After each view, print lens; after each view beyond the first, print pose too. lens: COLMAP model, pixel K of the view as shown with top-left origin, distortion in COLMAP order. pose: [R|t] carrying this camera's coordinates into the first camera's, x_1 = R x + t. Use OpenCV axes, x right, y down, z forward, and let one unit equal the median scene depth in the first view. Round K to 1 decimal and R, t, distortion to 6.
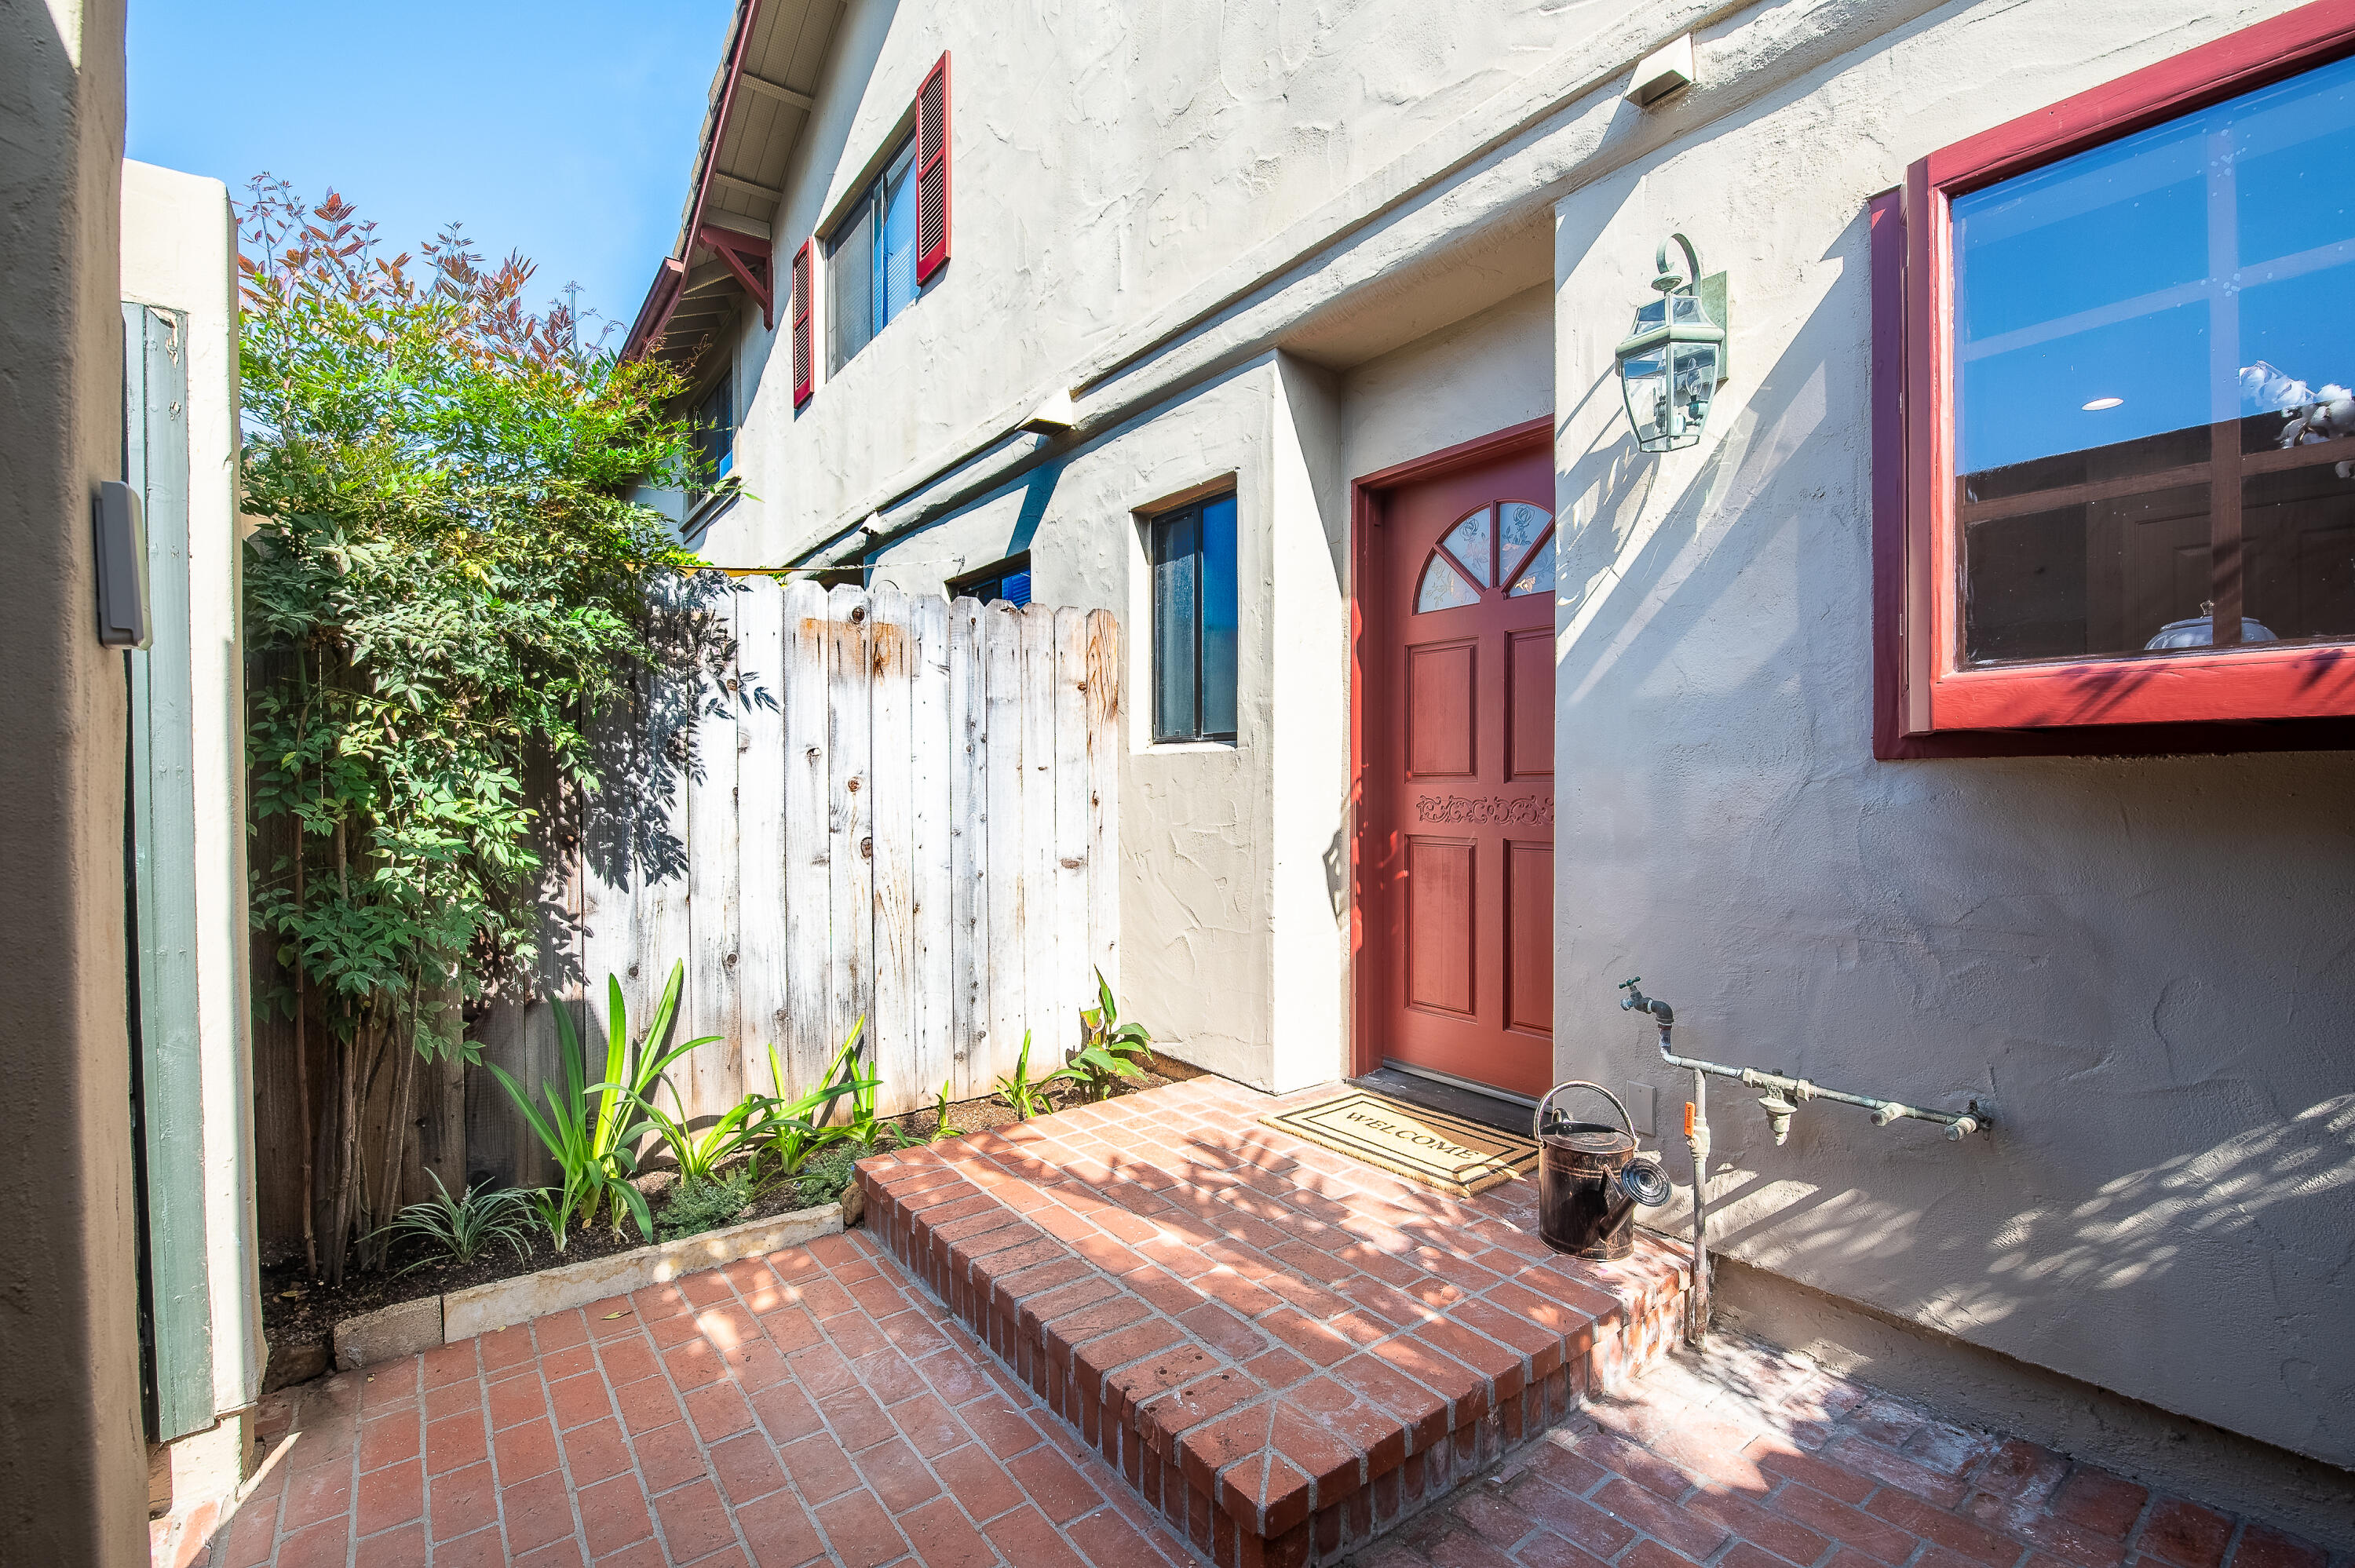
lens RADIAL K [[1031.7, 0, 1189.3], [0, 1031.7, 797.7], [0, 0, 1]] dist [-0.001102, -0.012149]
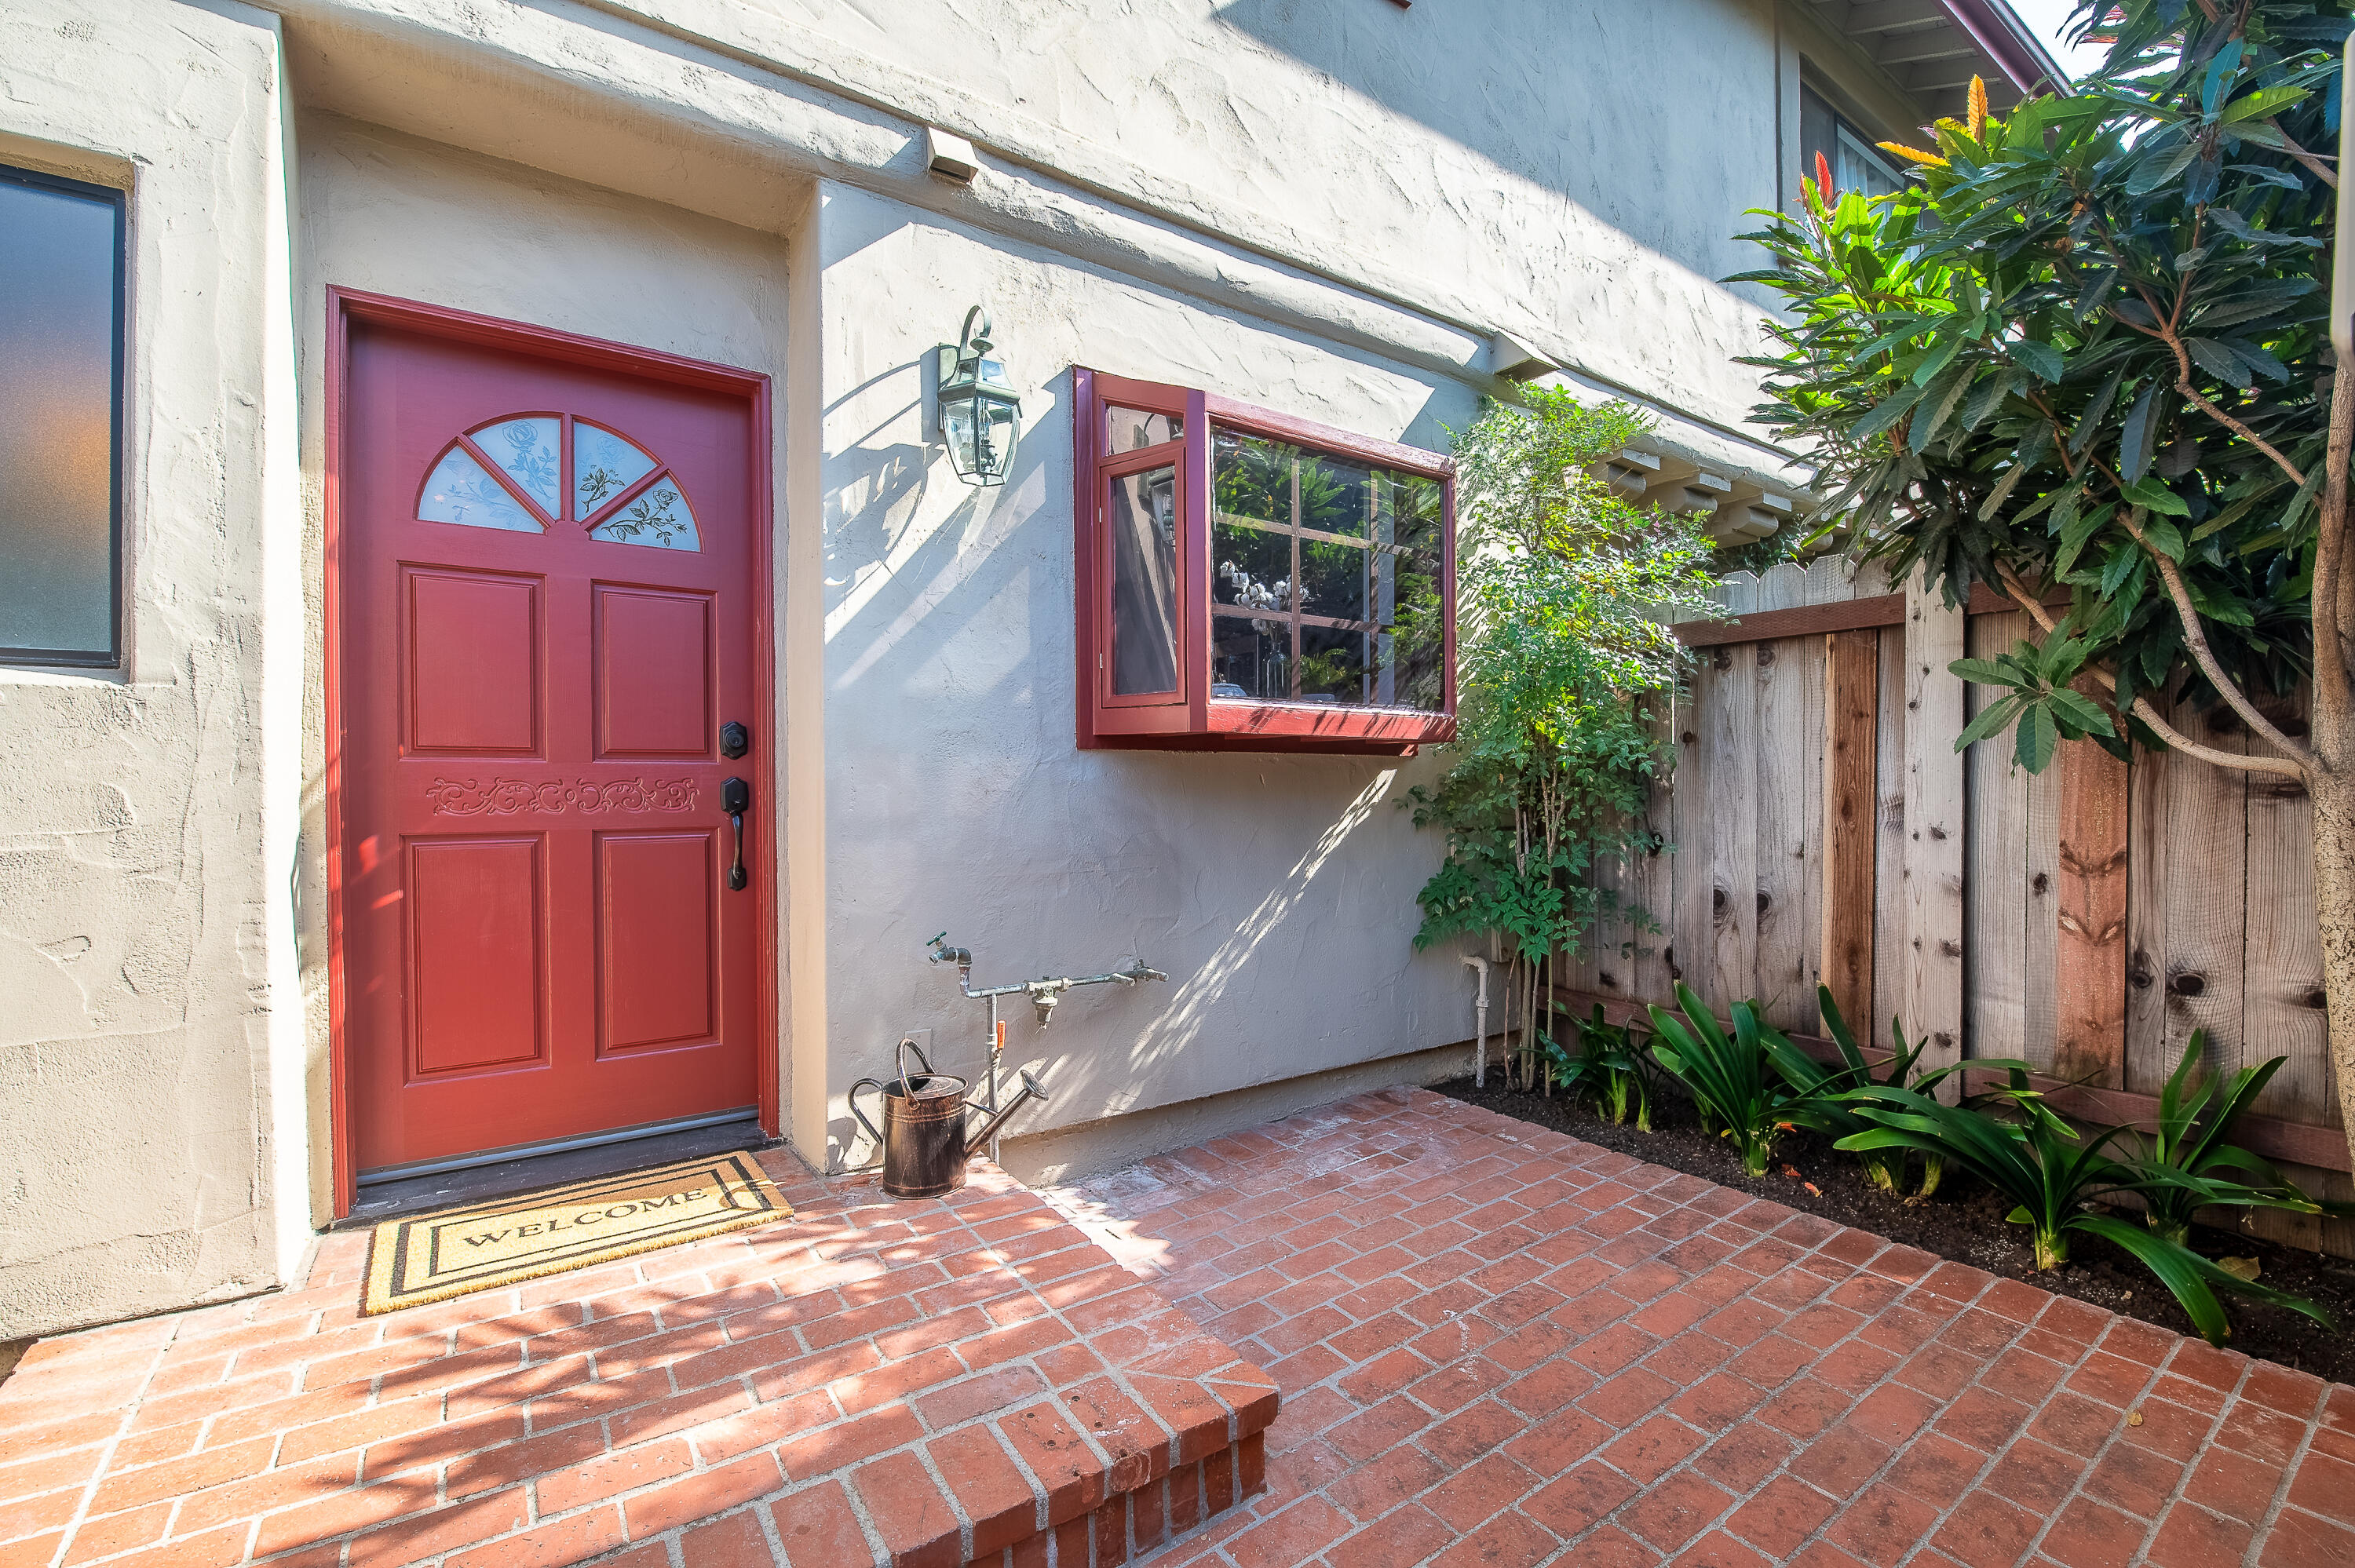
lens RADIAL K [[1011.0, 0, 1177.5], [0, 1011.0, 784.0], [0, 0, 1]] dist [0.001217, -0.011254]
pose [[0.049777, -0.000699, 0.998760, -0.637310], [0.011053, 0.999939, 0.000149, 0.011763], [-0.998699, 0.011032, 0.049781, 0.649958]]
